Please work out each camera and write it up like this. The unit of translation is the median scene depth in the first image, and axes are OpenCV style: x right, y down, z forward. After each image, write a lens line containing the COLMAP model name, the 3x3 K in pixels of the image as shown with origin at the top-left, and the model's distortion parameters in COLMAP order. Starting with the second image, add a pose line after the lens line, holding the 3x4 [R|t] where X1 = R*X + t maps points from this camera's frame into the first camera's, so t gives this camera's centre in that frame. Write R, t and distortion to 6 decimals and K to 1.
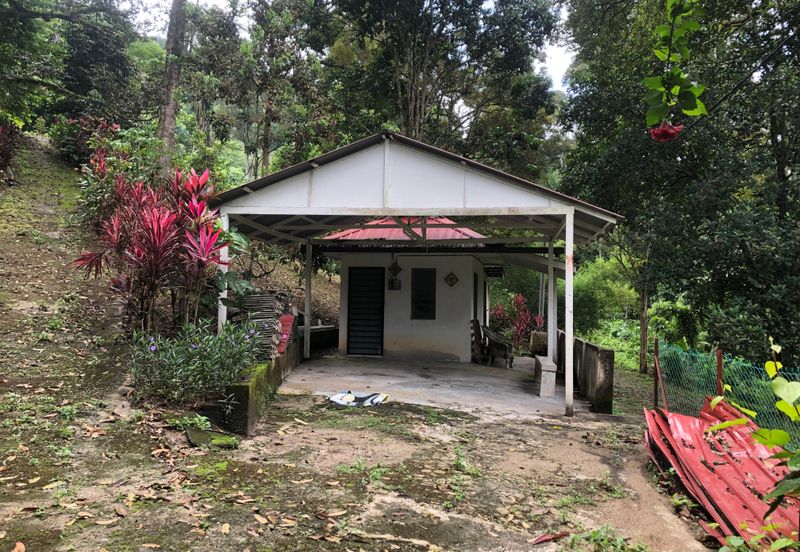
lens RADIAL K [[835.1, 0, 400.0], [0, 835.1, 276.0], [0, 0, 1]] dist [0.107017, -0.259427]
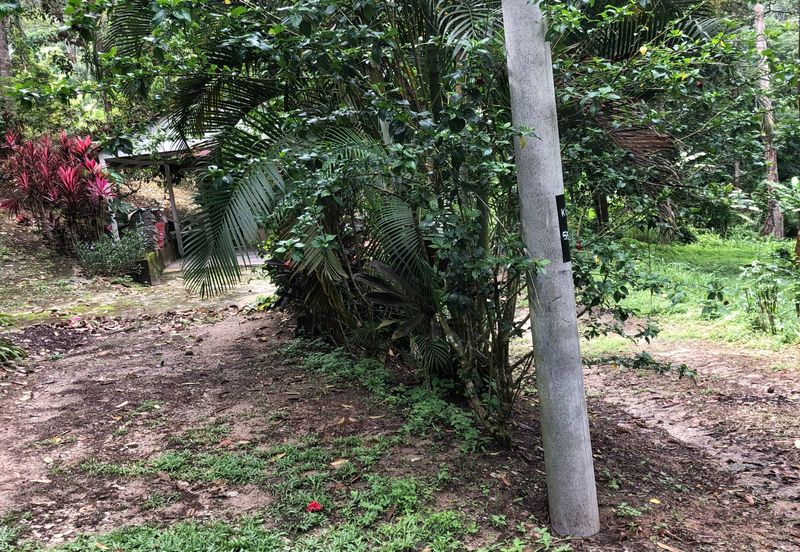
lens RADIAL K [[835.1, 0, 400.0], [0, 835.1, 276.0], [0, 0, 1]] dist [0.107017, -0.259427]
pose [[0.976901, -0.167968, 0.132105, 0.055530], [0.148187, 0.977893, 0.147534, -0.013507], [-0.153965, -0.124550, 0.980195, -0.441999]]
